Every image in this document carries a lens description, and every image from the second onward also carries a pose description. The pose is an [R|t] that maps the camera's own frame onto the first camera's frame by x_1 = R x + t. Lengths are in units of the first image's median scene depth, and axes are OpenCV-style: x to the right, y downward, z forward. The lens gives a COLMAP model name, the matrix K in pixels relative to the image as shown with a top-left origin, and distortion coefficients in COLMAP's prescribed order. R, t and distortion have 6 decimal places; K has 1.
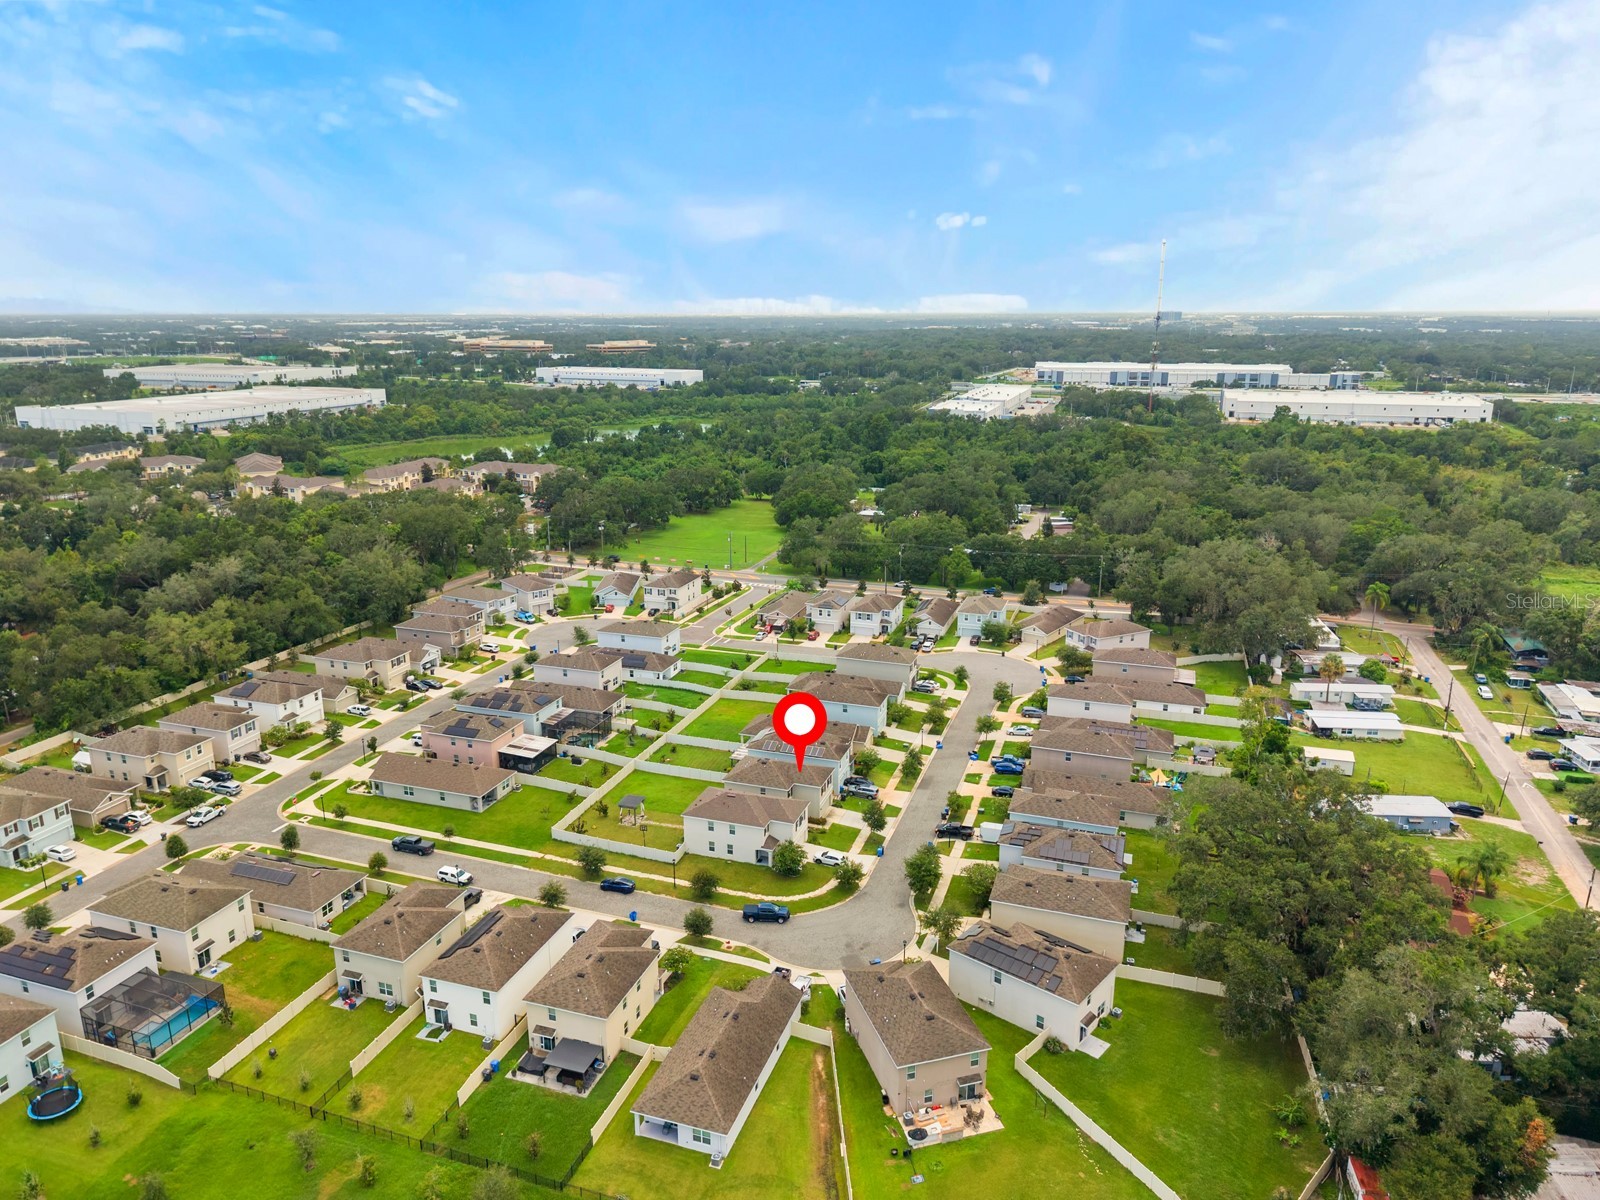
lens RADIAL K [[1077.4, 0, 804.2], [0, 1077.4, 600.4], [0, 0, 1]] dist [-0.008338, -0.002887]
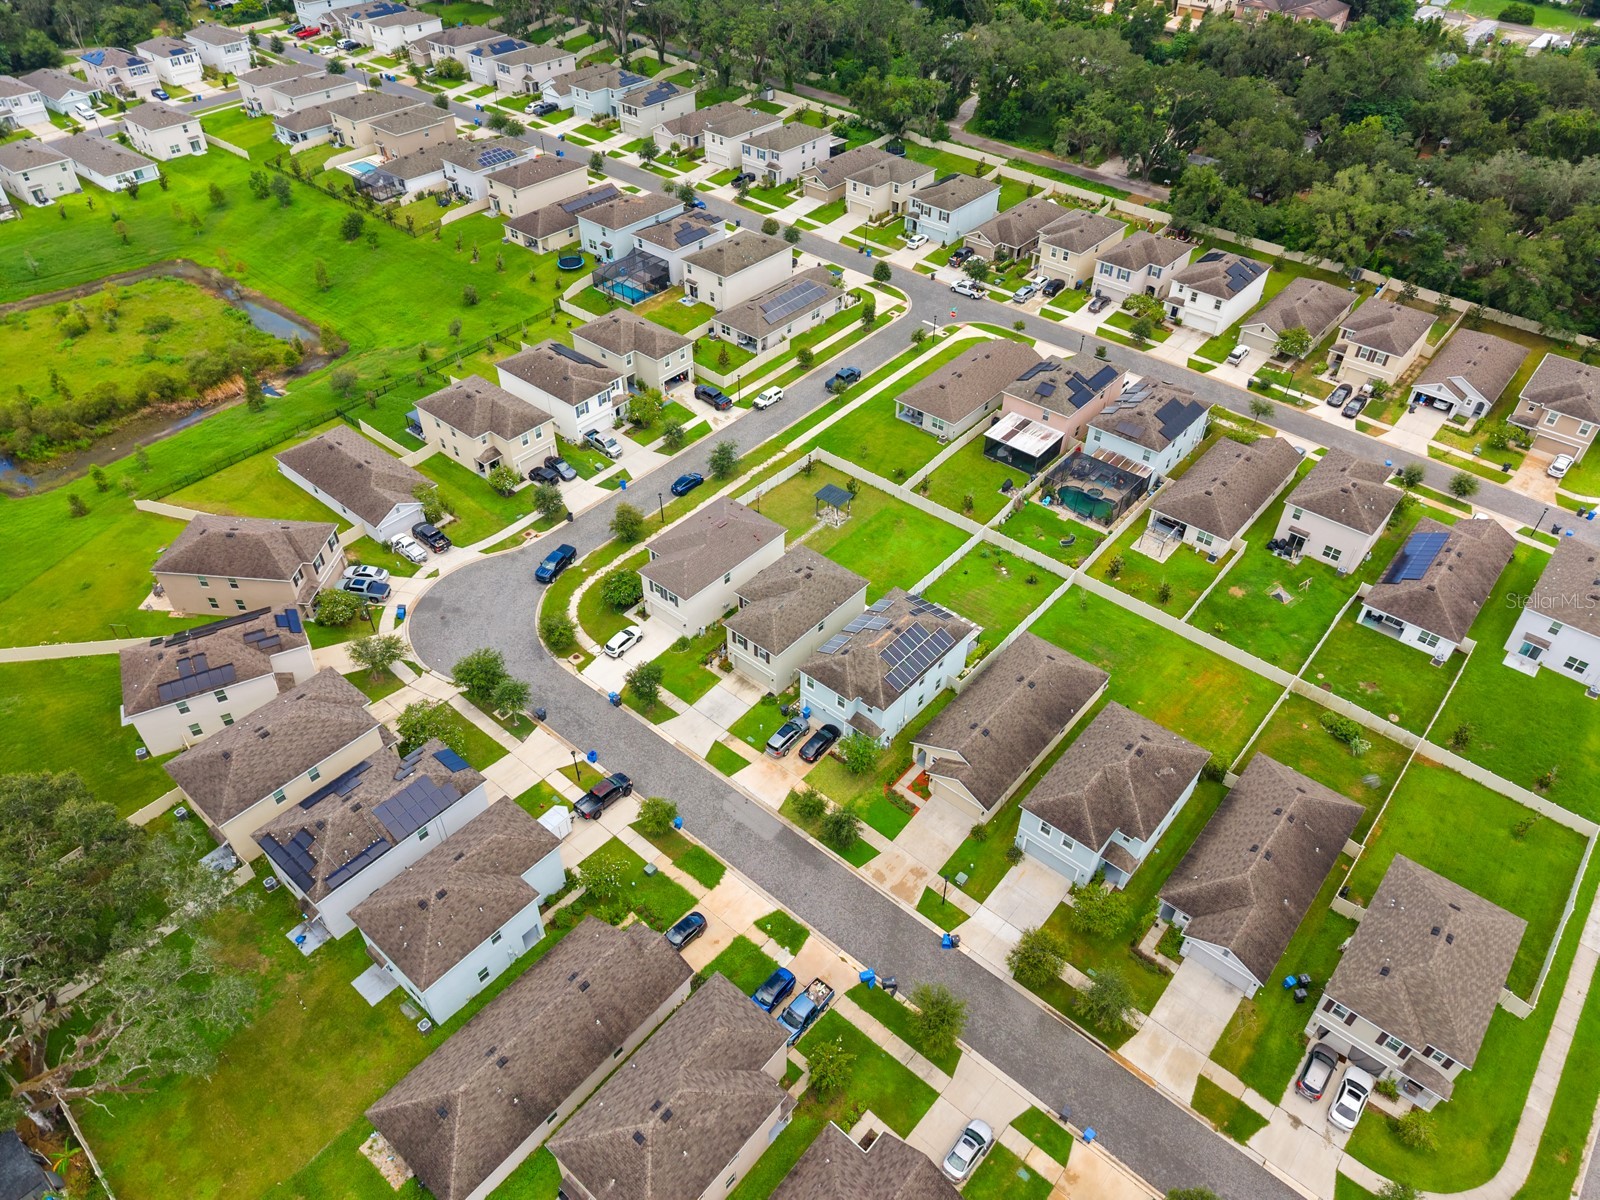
lens RADIAL K [[1077.4, 0, 802.3], [0, 1077.4, 589.9], [0, 0, 1]] dist [-0.008338, -0.002887]
pose [[-0.372319, 0.612813, -0.697021, 0.412591], [-0.244268, 0.659836, 0.710598, -0.304875], [0.895383, 0.434830, -0.095979, 0.998469]]
